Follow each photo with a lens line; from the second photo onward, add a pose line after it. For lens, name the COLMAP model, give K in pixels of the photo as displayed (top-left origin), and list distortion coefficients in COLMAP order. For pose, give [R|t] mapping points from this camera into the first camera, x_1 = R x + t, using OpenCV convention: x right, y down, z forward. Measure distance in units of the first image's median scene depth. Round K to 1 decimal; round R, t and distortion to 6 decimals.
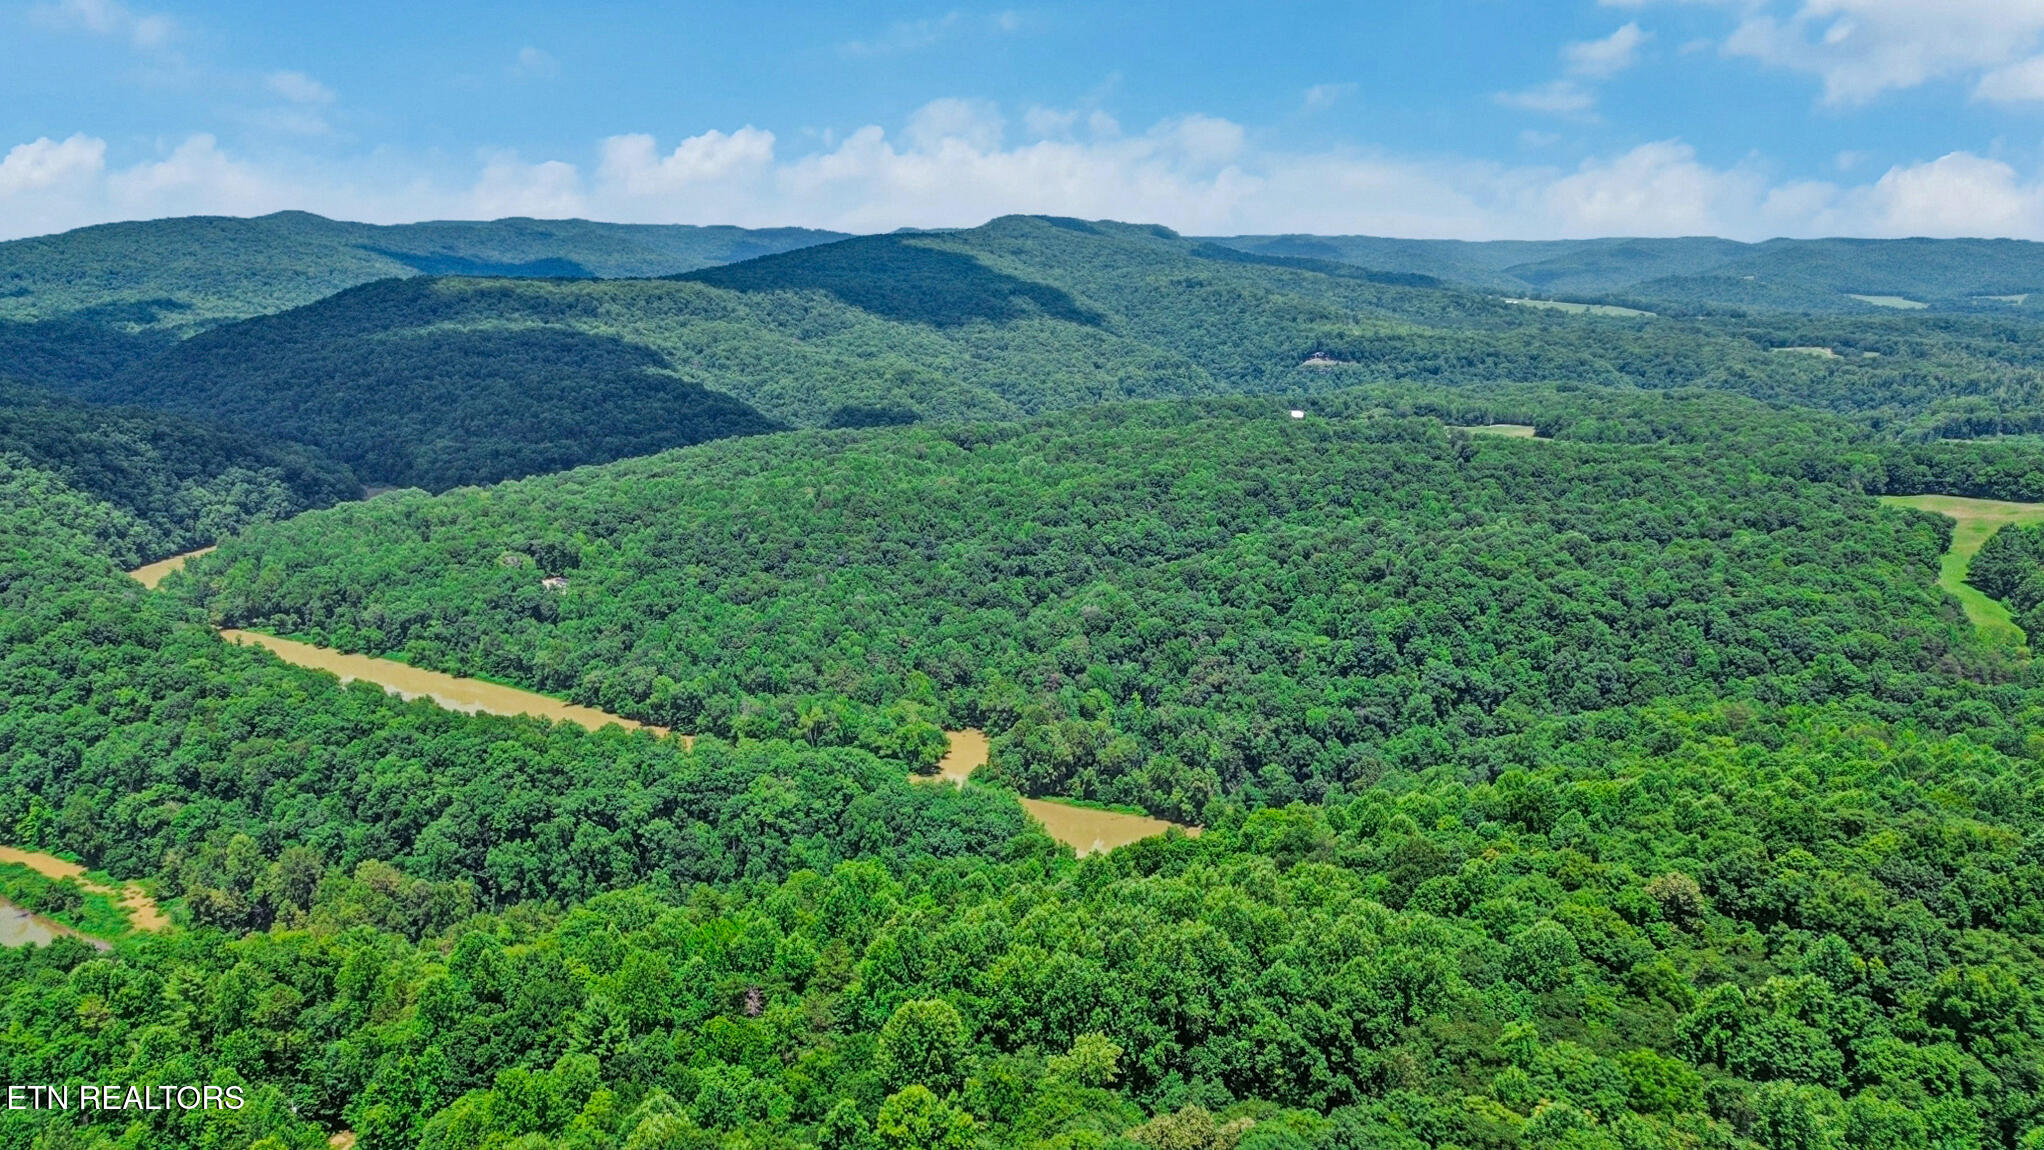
lens RADIAL K [[1576.4, 0, 1245.8], [0, 1576.4, 499.6], [0, 0, 1]] dist [0.024118, -0.018230]
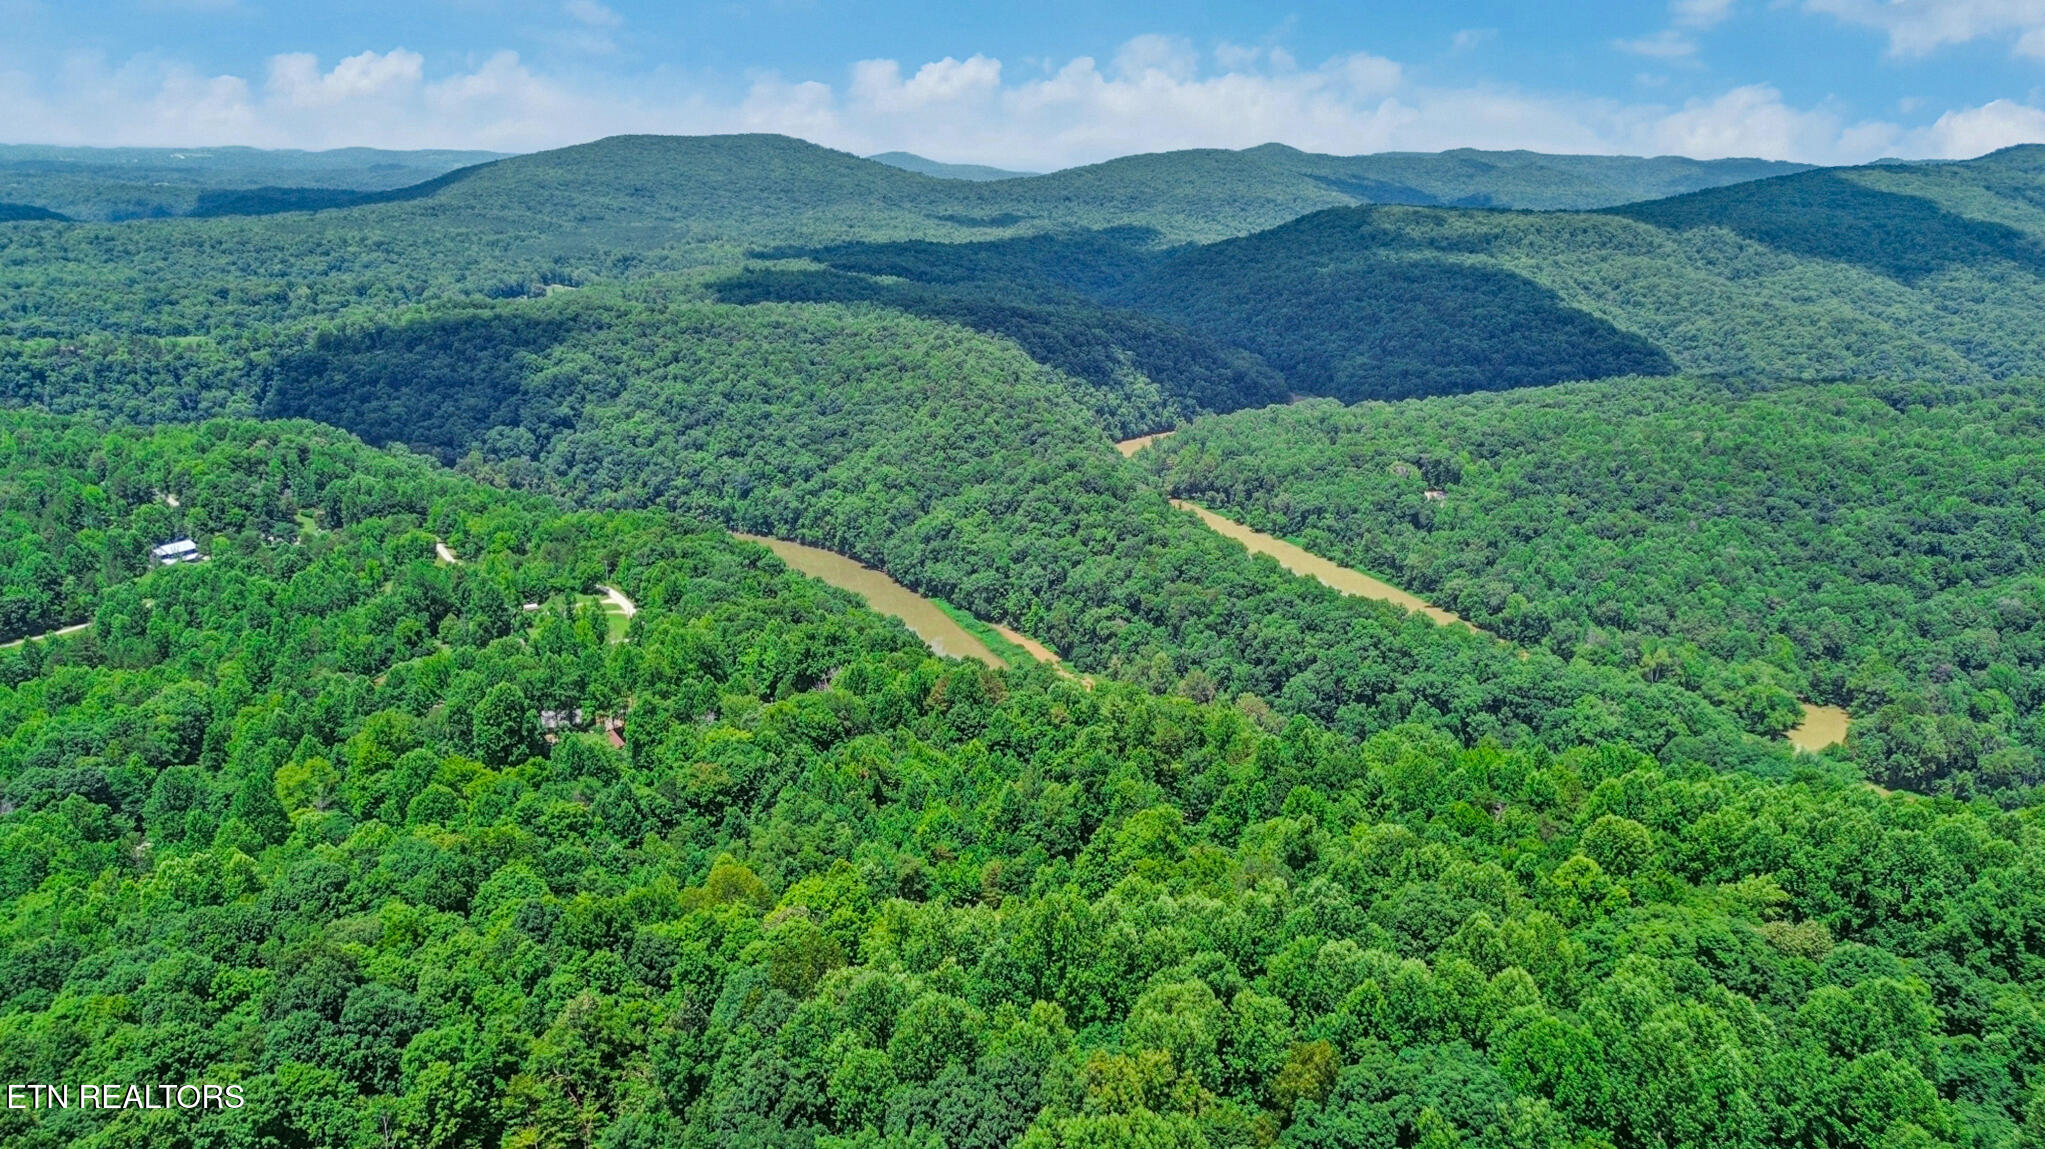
lens RADIAL K [[1760.8, 0, 1022.5], [0, 1760.8, 574.5], [0, 0, 1]] dist [0.091807, -0.139072]
pose [[0.779693, 0.145132, -0.609110, 0.085227], [-0.110177, 0.989389, 0.094708, 0.025175], [0.616392, -0.006733, 0.787410, -0.115182]]
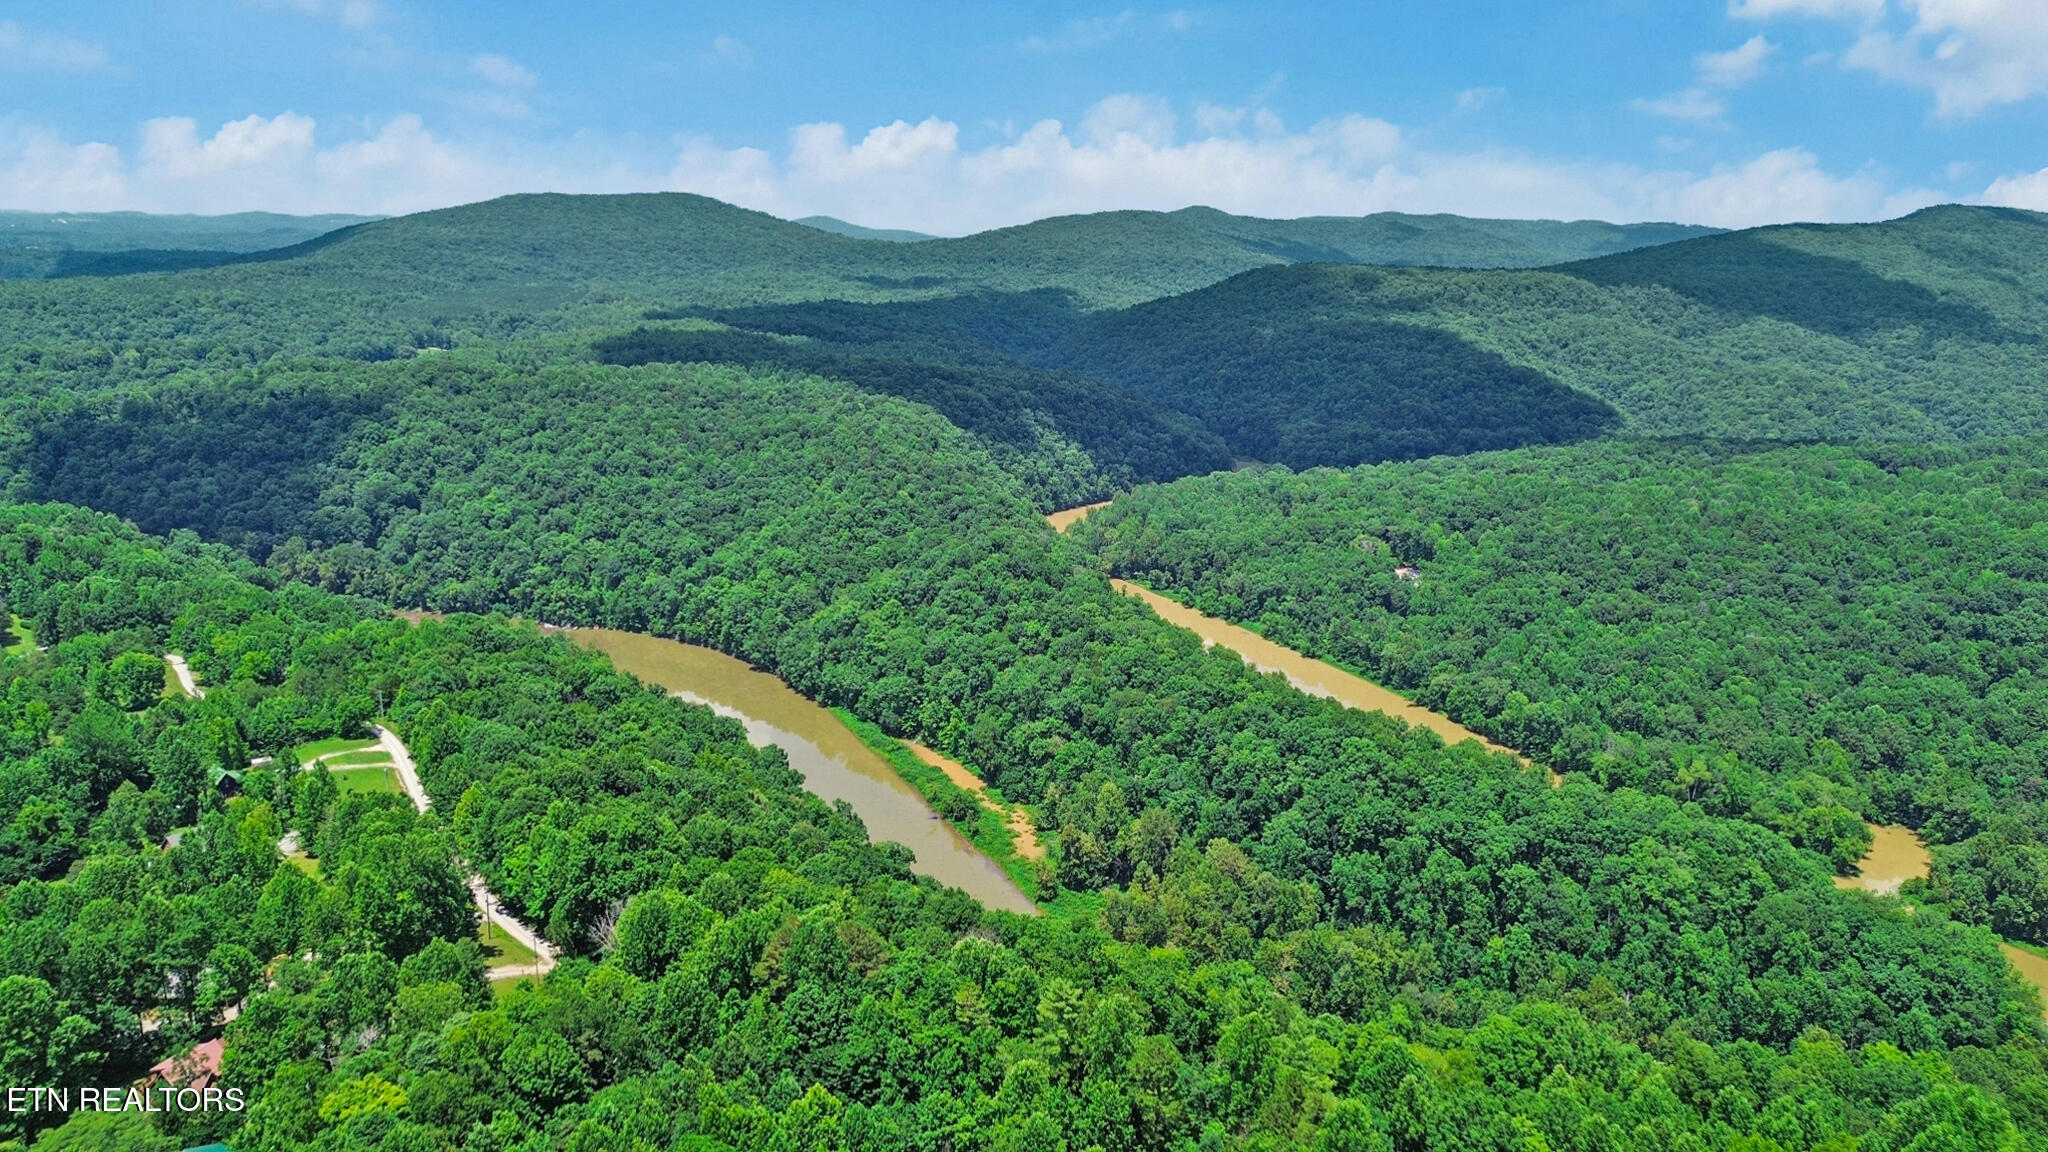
lens RADIAL K [[1452.3, 0, 1024.0], [0, 1452.3, 576.0], [0, 0, 1]] dist [0.050866, -0.057738]
pose [[0.805061, 0.123782, -0.580133, -0.125992], [-0.101410, 0.992308, 0.070999, 0.017063], [0.584459, 0.001673, 0.811421, 0.175107]]
